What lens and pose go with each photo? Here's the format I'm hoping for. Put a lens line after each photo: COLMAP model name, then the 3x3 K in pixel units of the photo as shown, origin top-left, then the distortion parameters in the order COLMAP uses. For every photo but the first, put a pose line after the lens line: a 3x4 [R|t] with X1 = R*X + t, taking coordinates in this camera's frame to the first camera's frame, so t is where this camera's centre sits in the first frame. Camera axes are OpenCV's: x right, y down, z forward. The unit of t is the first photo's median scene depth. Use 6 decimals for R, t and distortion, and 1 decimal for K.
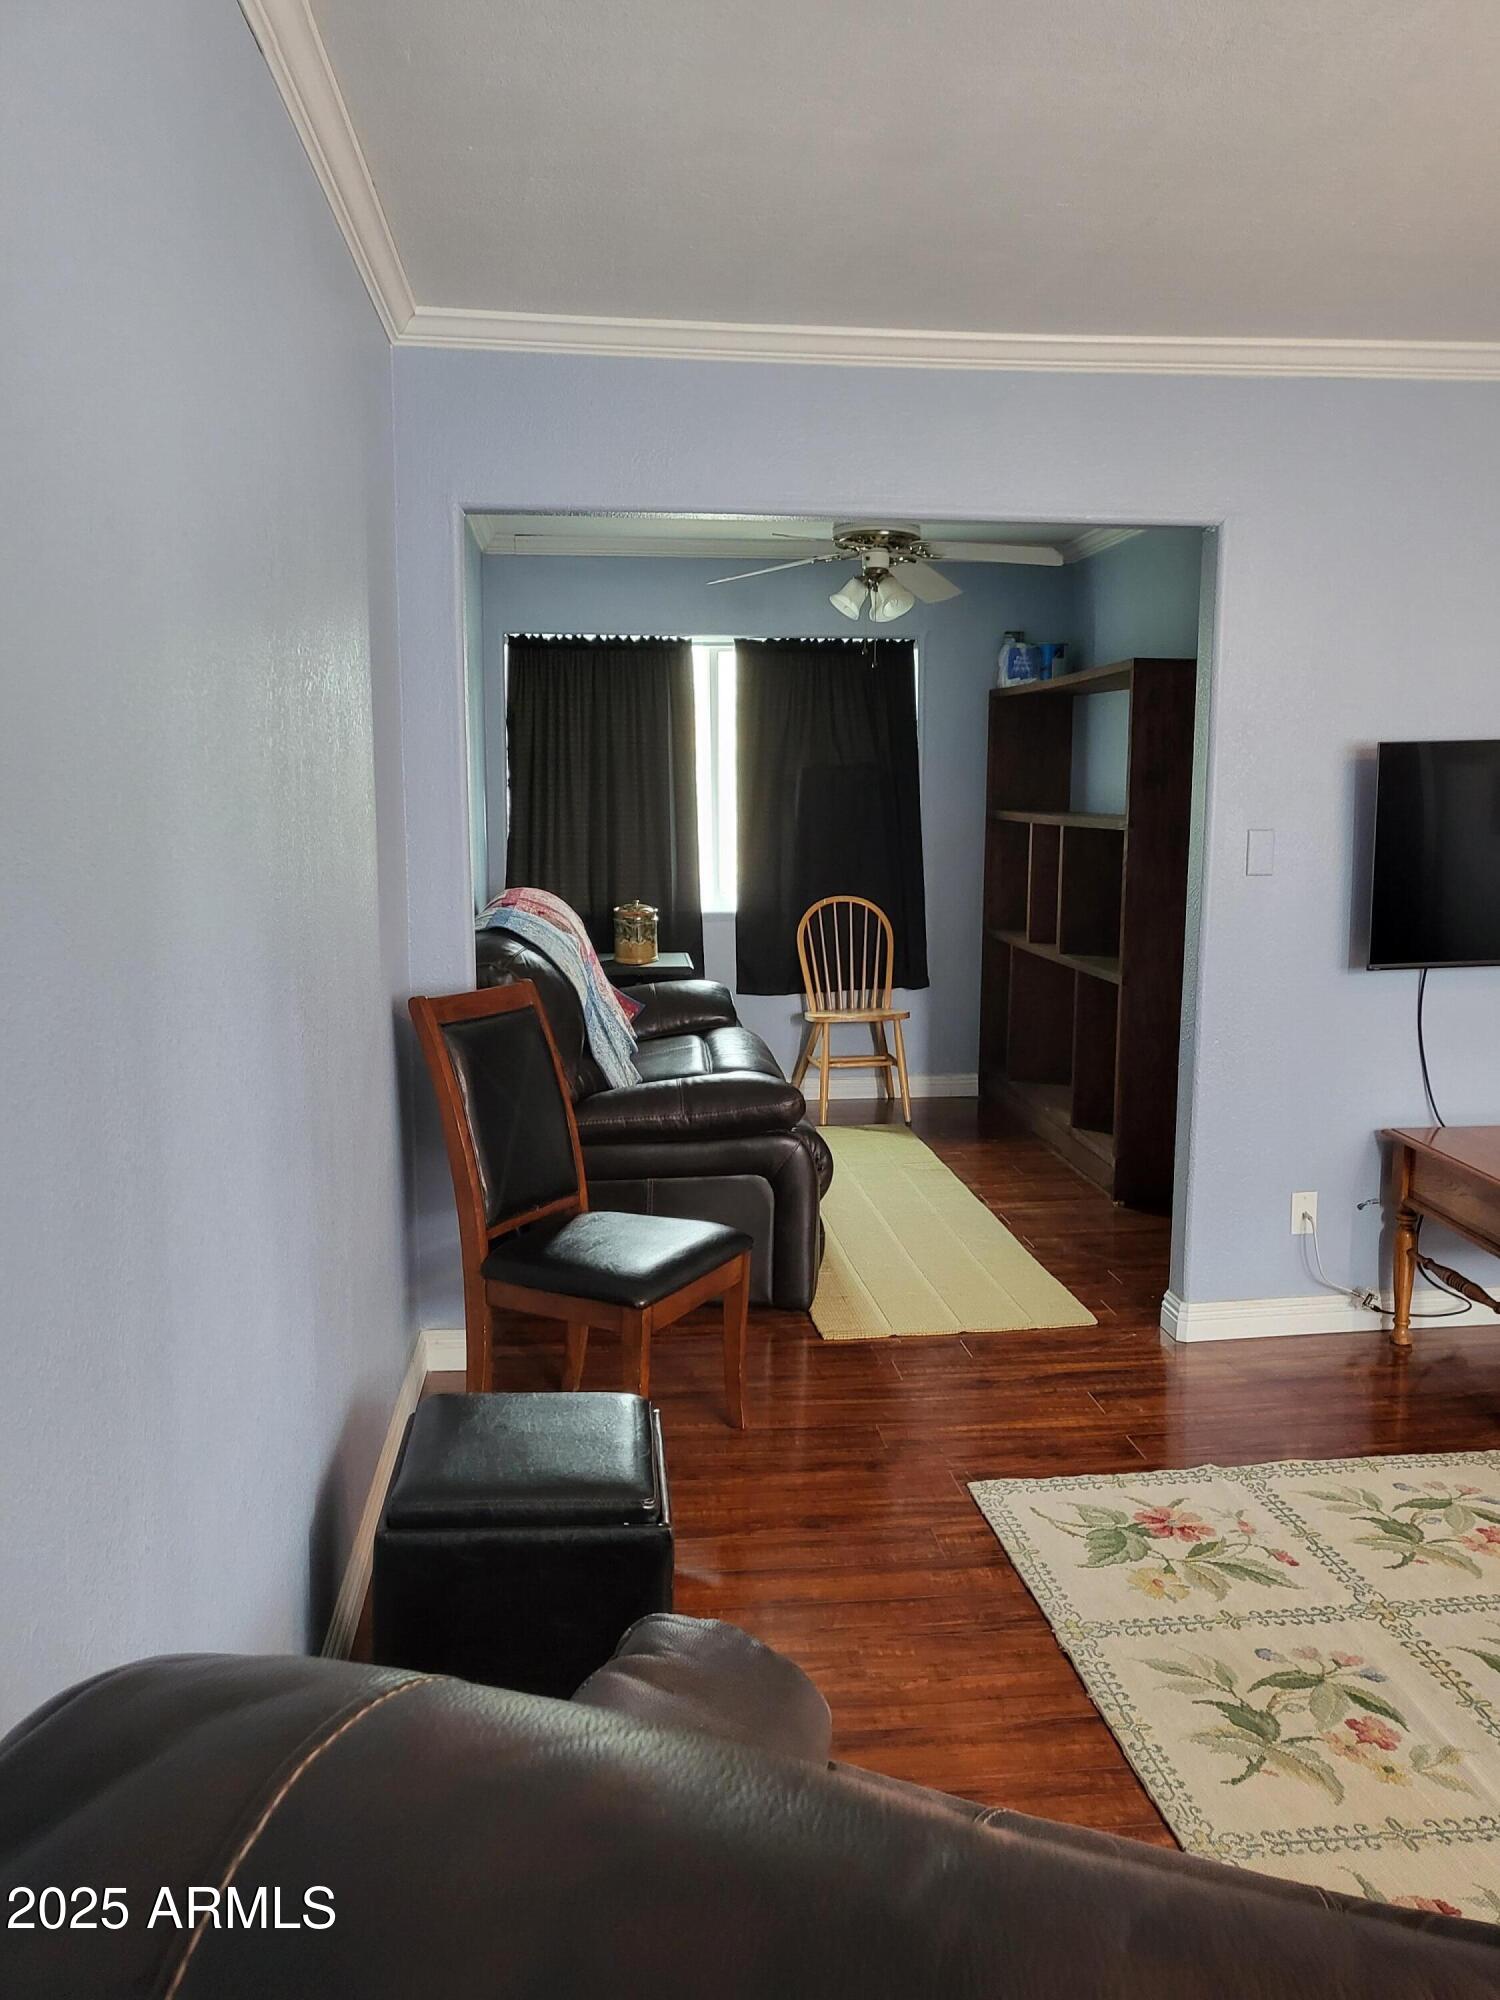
lens RADIAL K [[1533.8, 0, 766.6], [0, 1533.8, 996.0], [0, 0, 1]] dist [-0.010050, 0.064575]
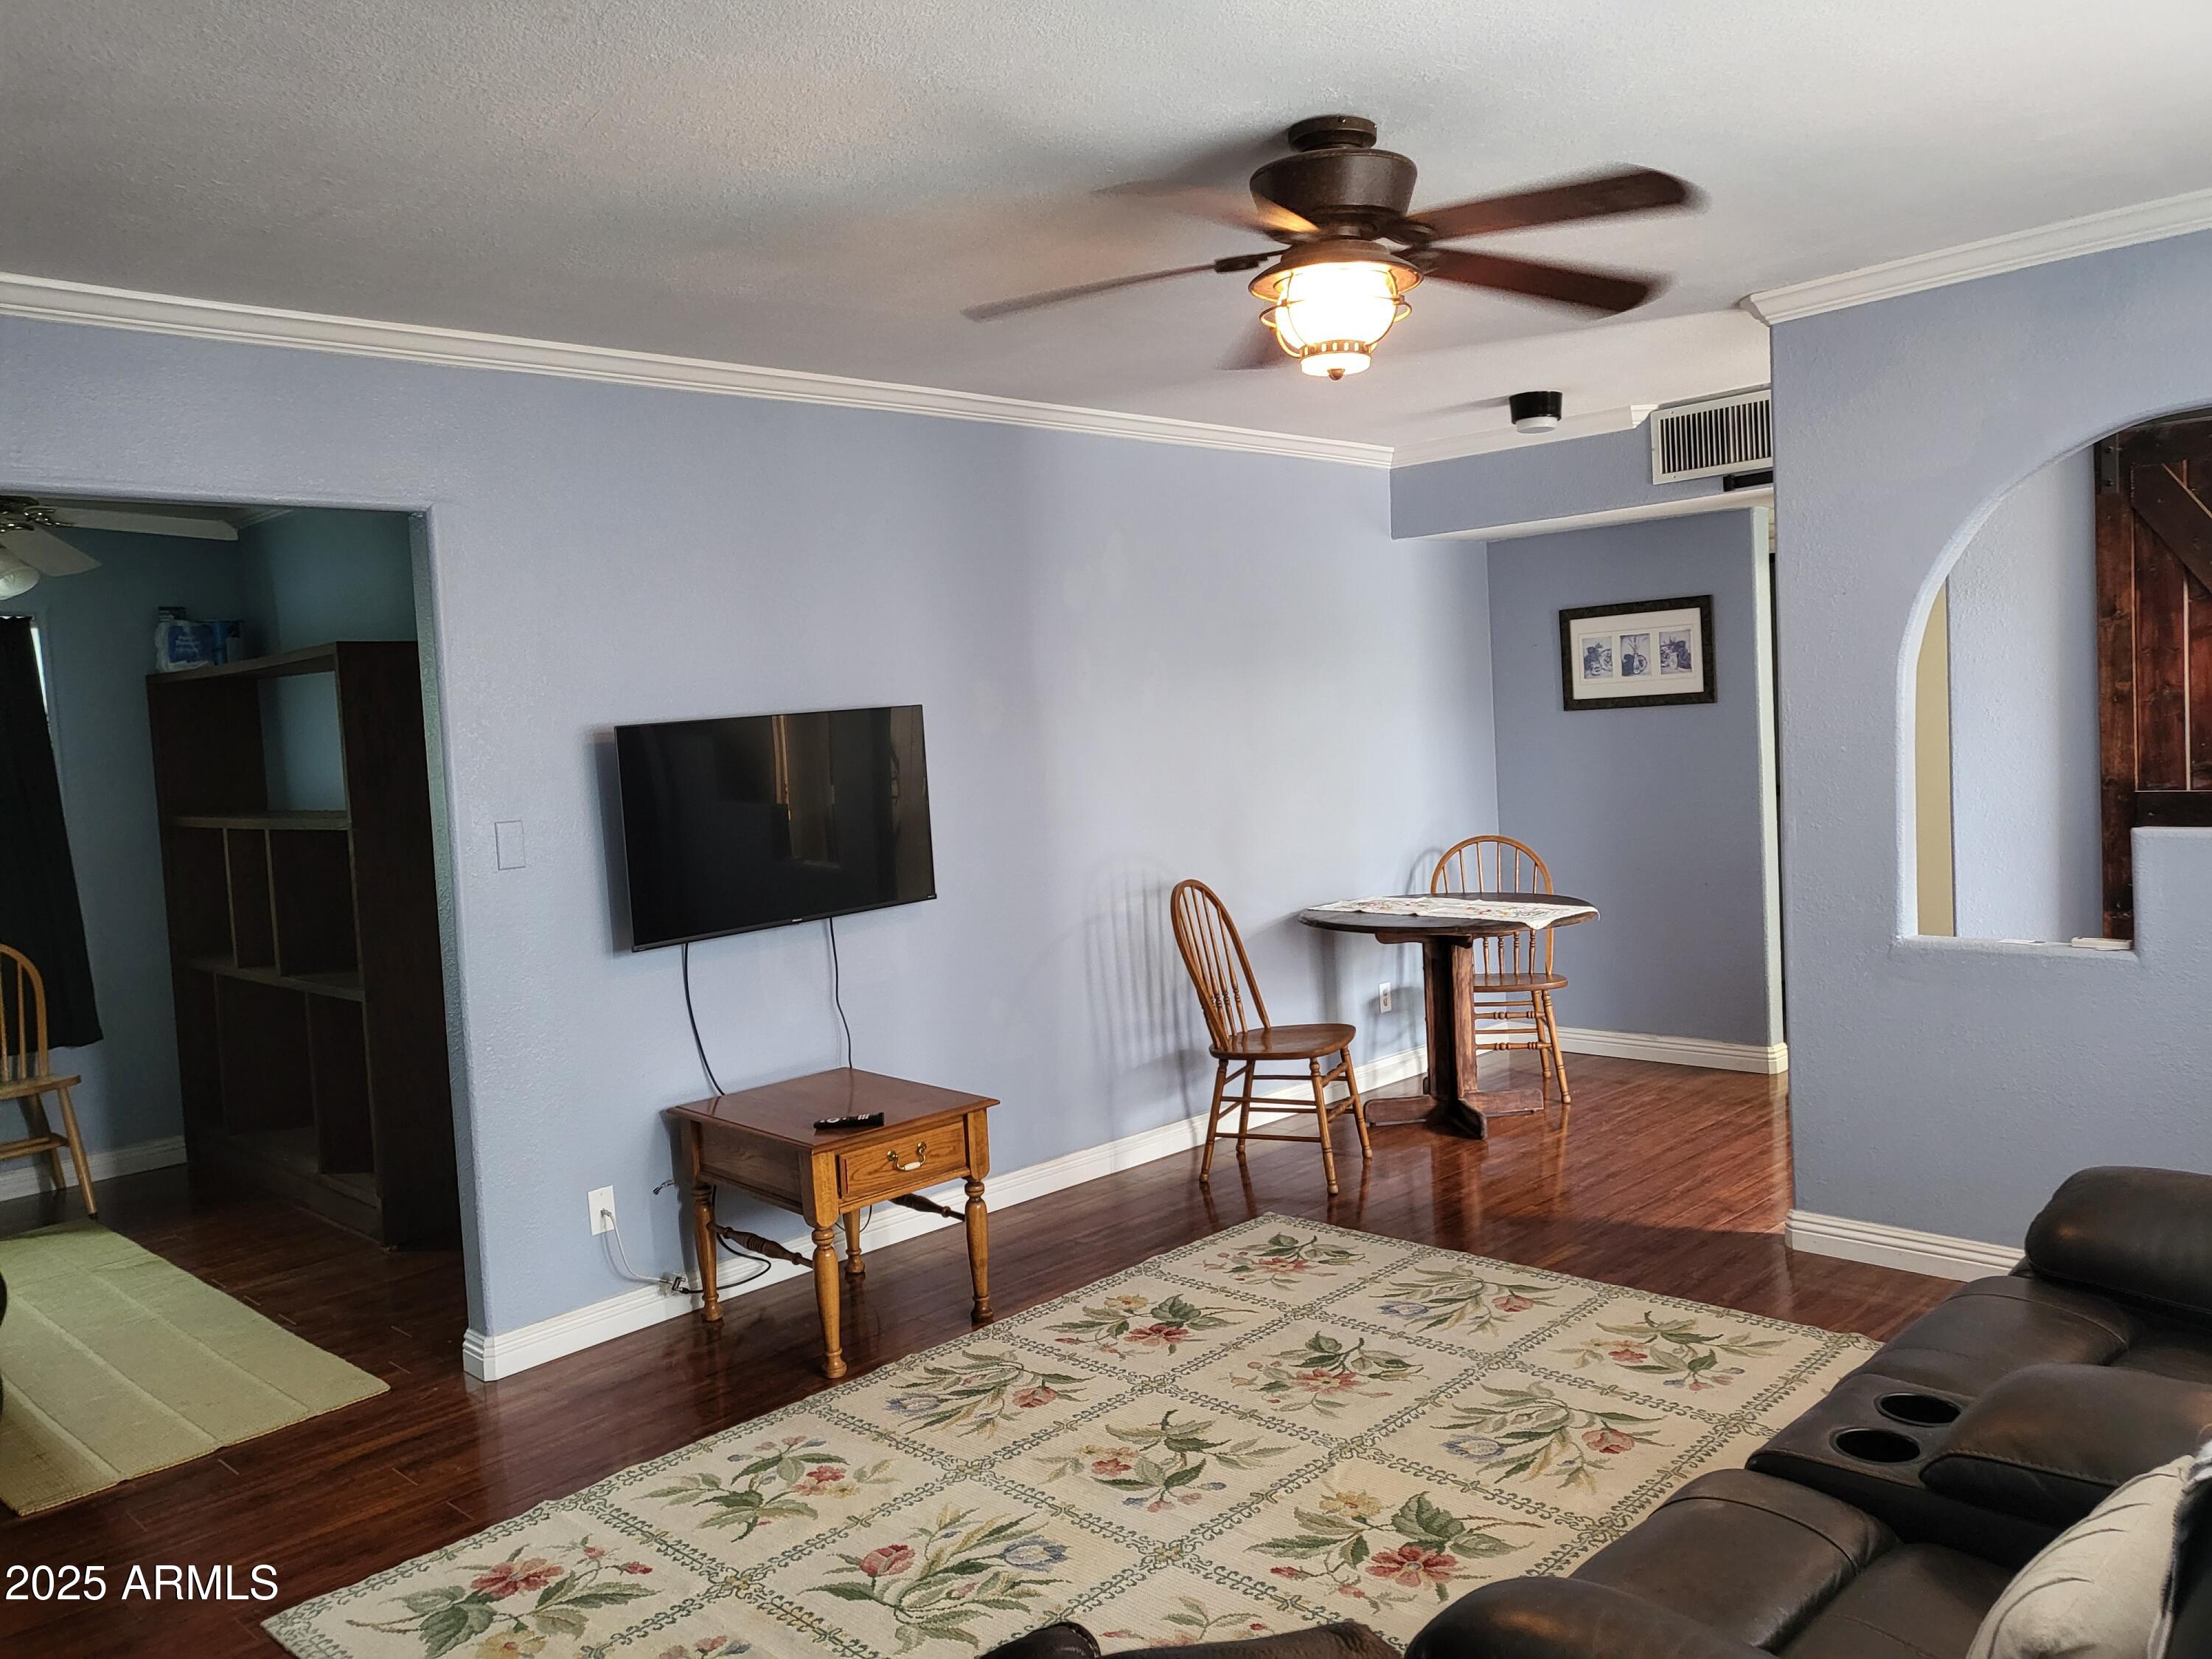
lens RADIAL K [[1696.4, 0, 1097.1], [0, 1696.4, 823.6], [0, 0, 1]] dist [-0.010050, 0.064575]
pose [[0.784748, -0.084943, 0.613966, -0.028213], [0.141398, 0.988979, -0.043902, -0.005876], [-0.603471, 0.121265, 0.788110, -0.041242]]
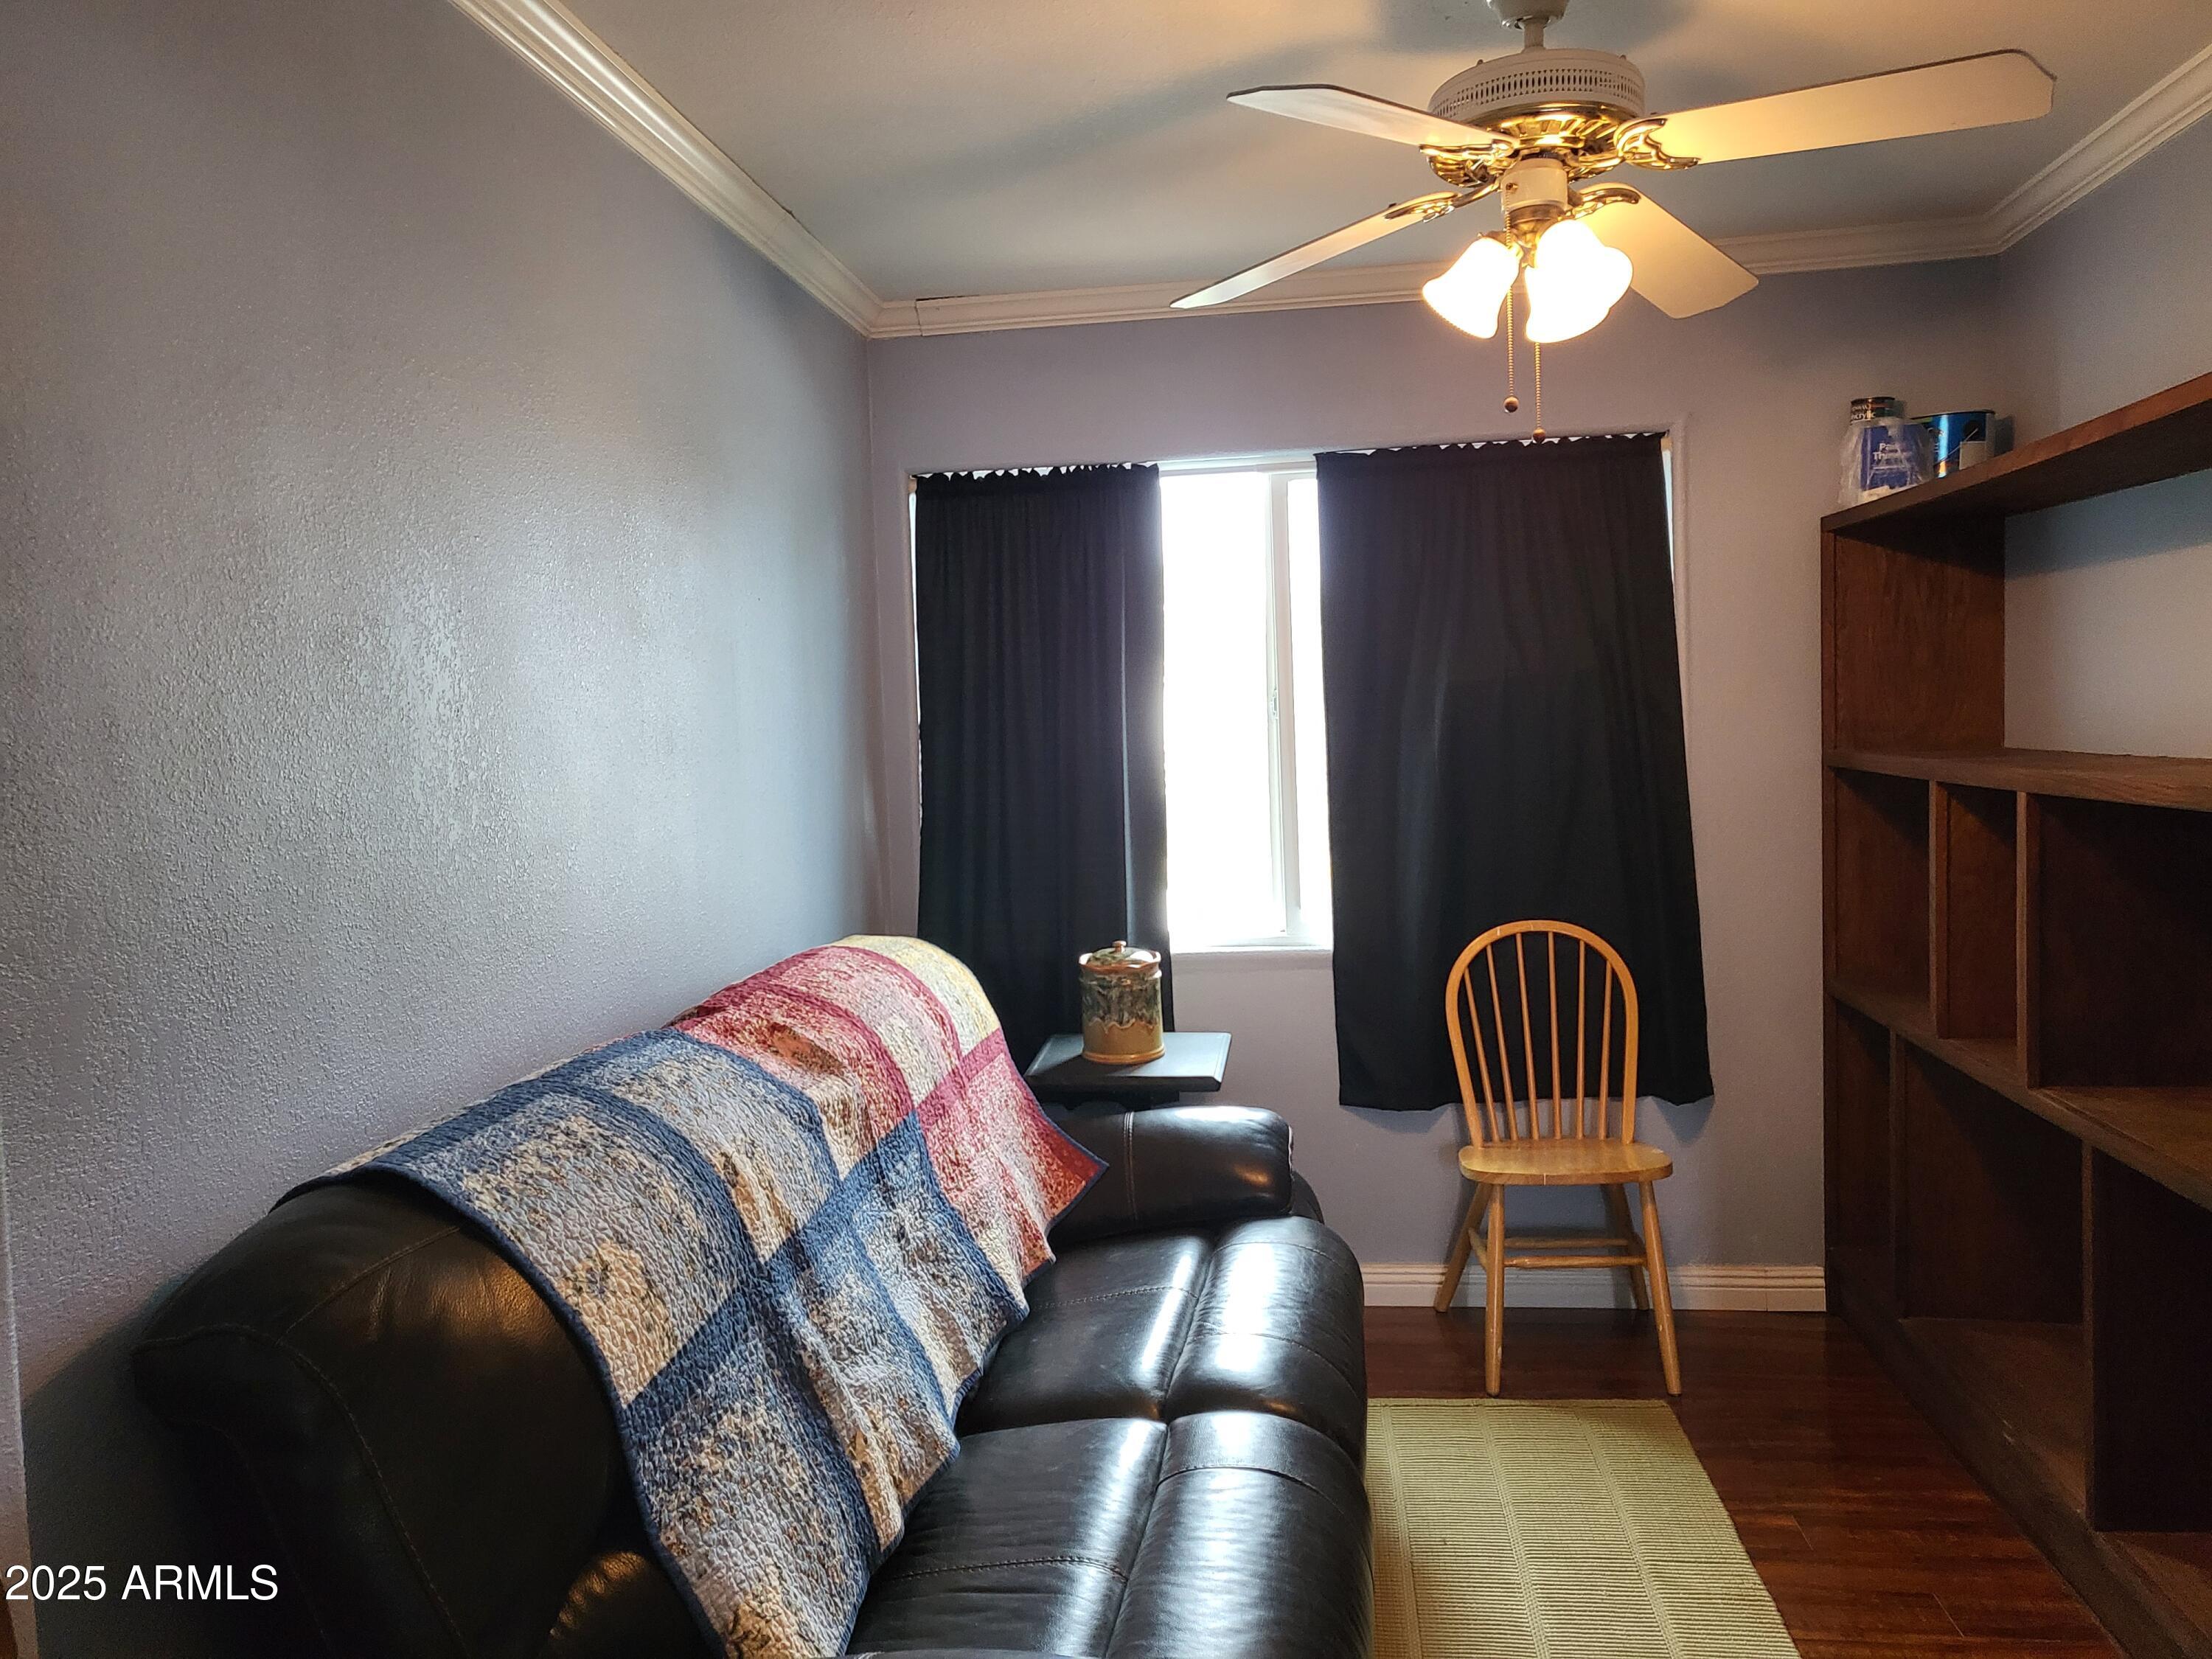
lens RADIAL K [[1696.4, 0, 1075.8], [0, 1696.4, 821.2], [0, 0, 1]] dist [-0.010050, 0.064575]
pose [[0.966592, -0.020370, -0.255510, 0.055079], [-0.000159, 0.996789, -0.080069, -0.061549], [0.256320, 0.077434, 0.963485, 0.461031]]
